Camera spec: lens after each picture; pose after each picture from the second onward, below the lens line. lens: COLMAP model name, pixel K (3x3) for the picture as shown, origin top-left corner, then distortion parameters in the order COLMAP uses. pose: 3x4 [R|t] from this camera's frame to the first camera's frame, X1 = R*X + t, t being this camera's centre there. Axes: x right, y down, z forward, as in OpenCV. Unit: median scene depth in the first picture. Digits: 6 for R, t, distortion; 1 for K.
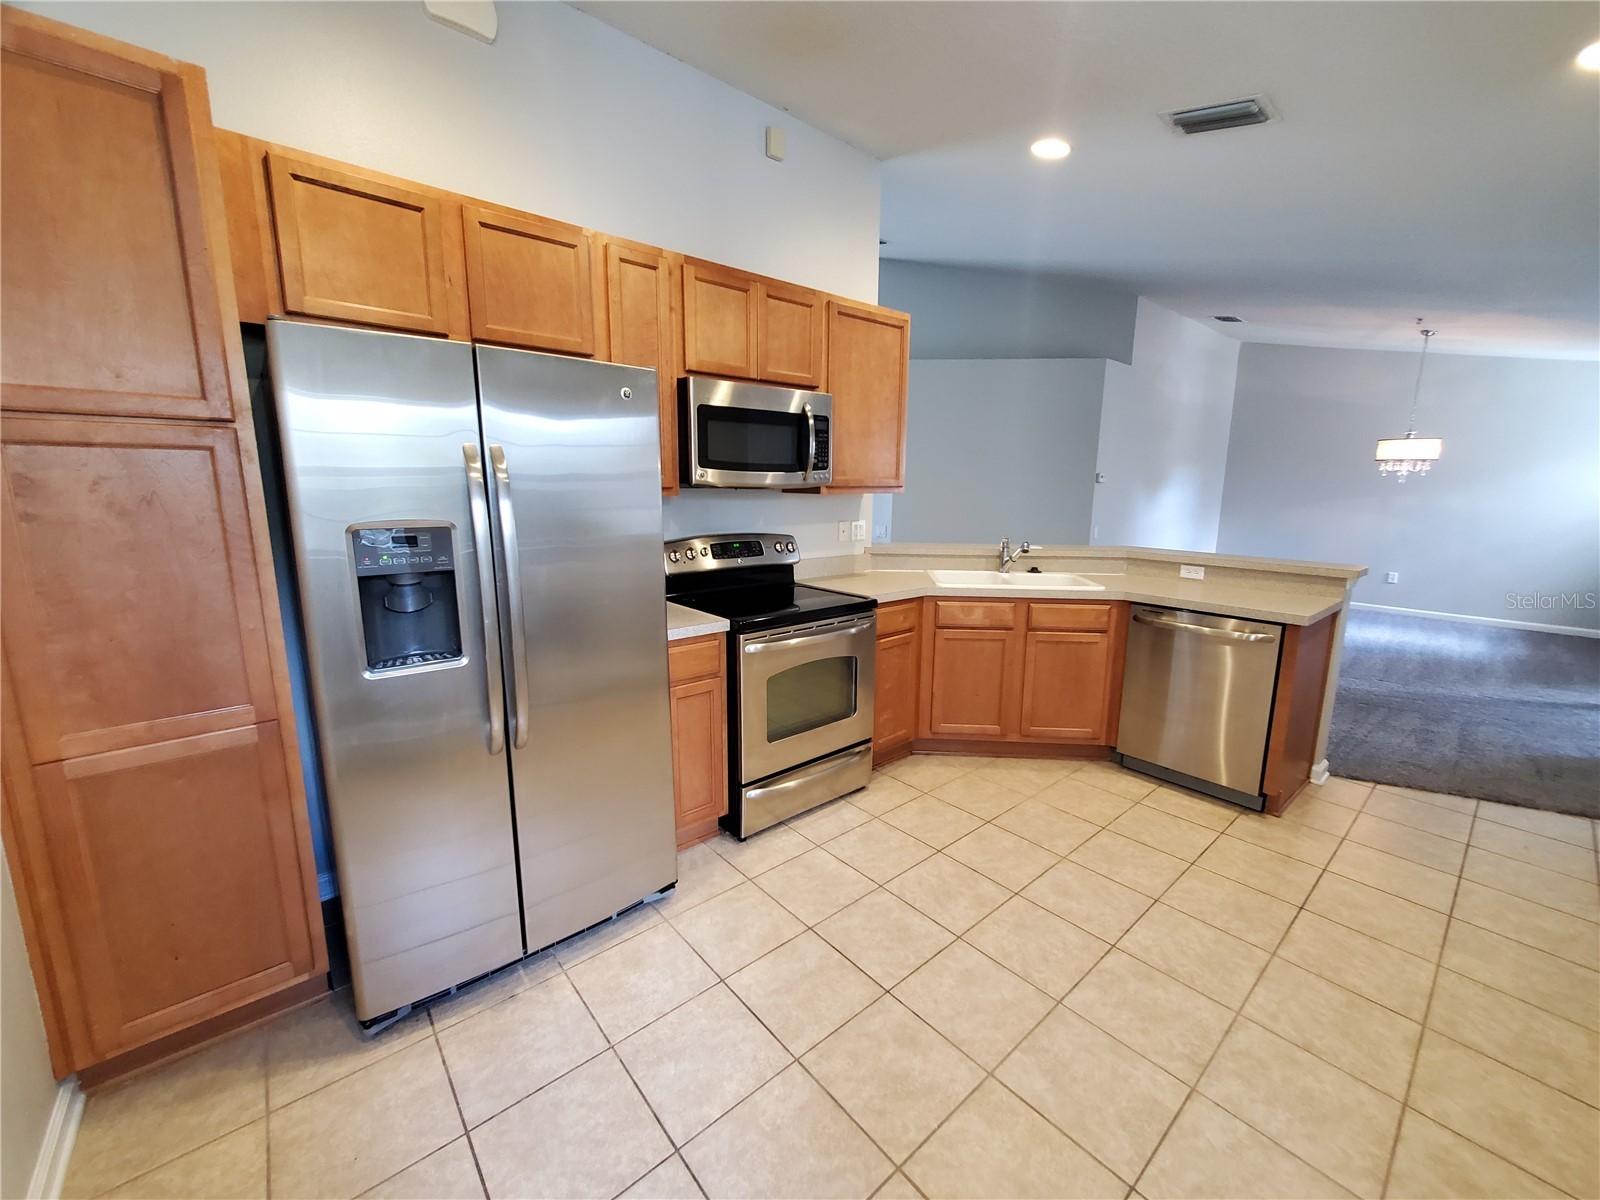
lens RADIAL K [[634.8, 0, 805.8], [0, 634.8, 593.8], [0, 0, 1]] dist [0.000181, 0.000027]
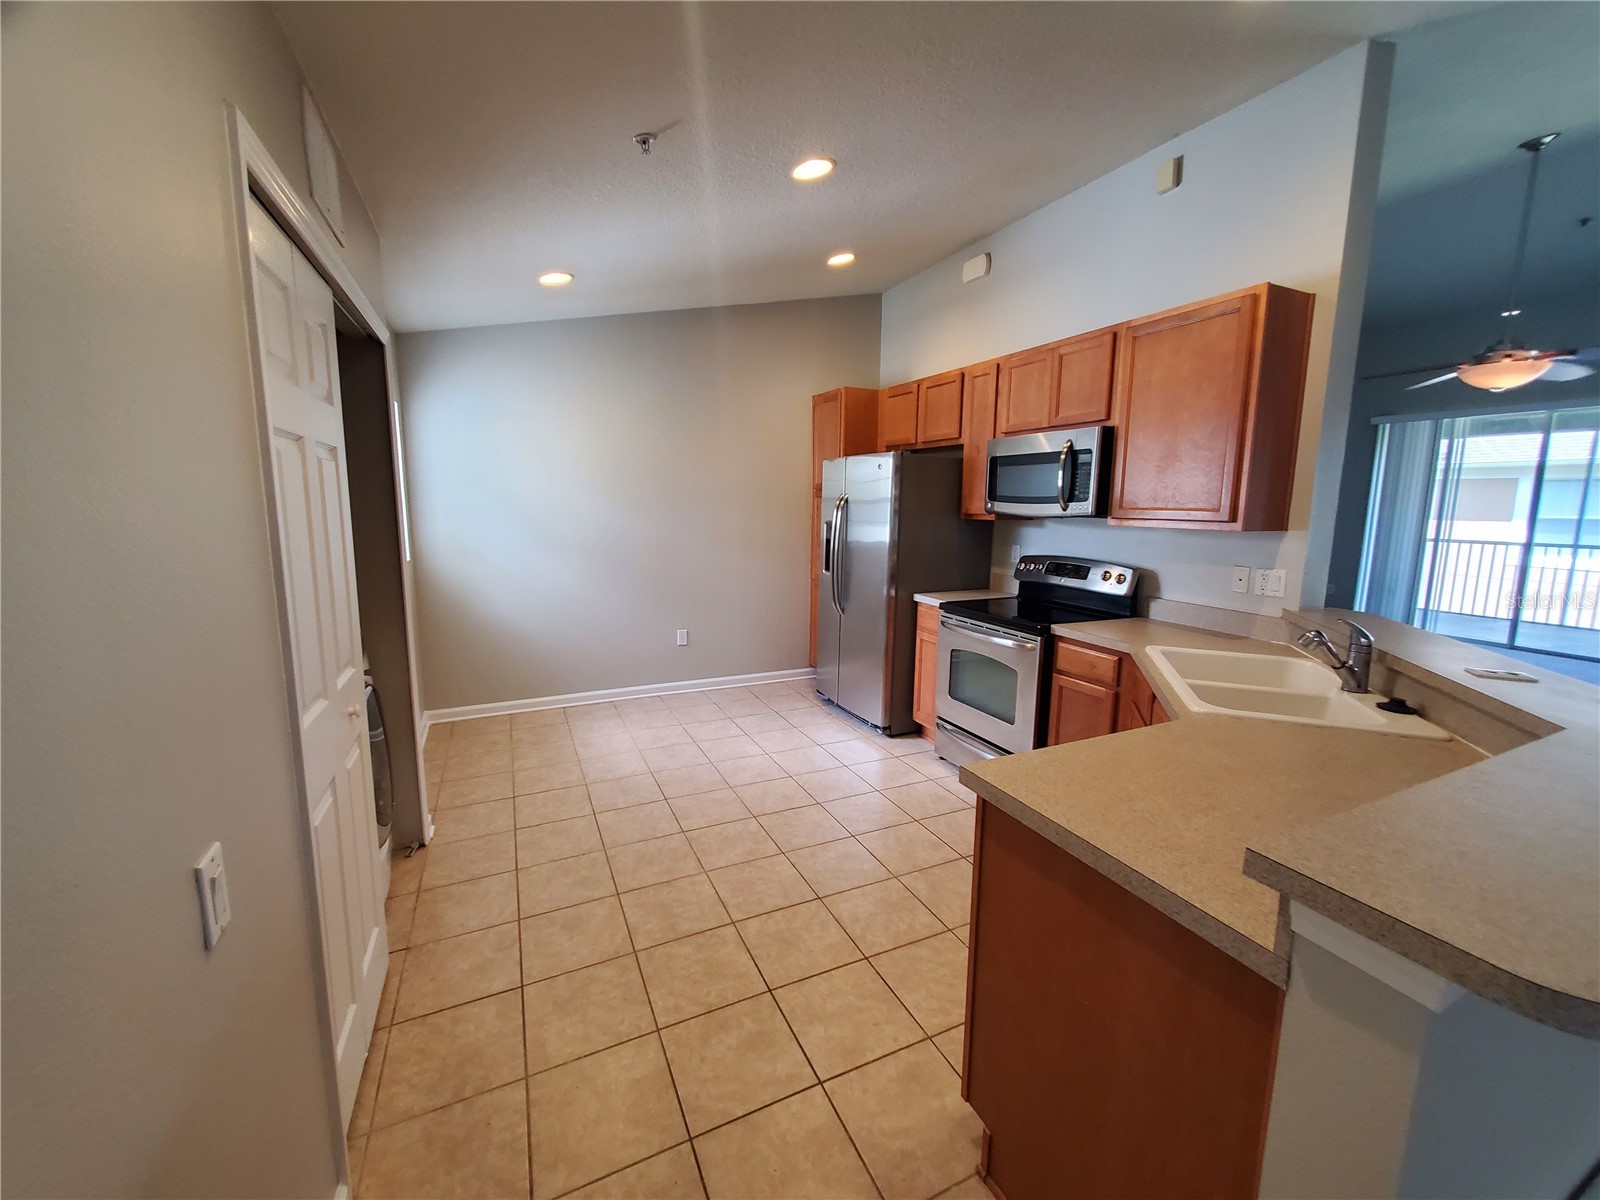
lens RADIAL K [[634.8, 0, 805.8], [0, 634.8, 593.8], [0, 0, 1]] dist [0.000181, 0.000027]
pose [[-0.263530, 0.125353, -0.956472, 1.869021], [-0.181068, 0.967470, 0.176682, -0.244216], [0.947505, 0.219748, -0.232260, 1.371432]]
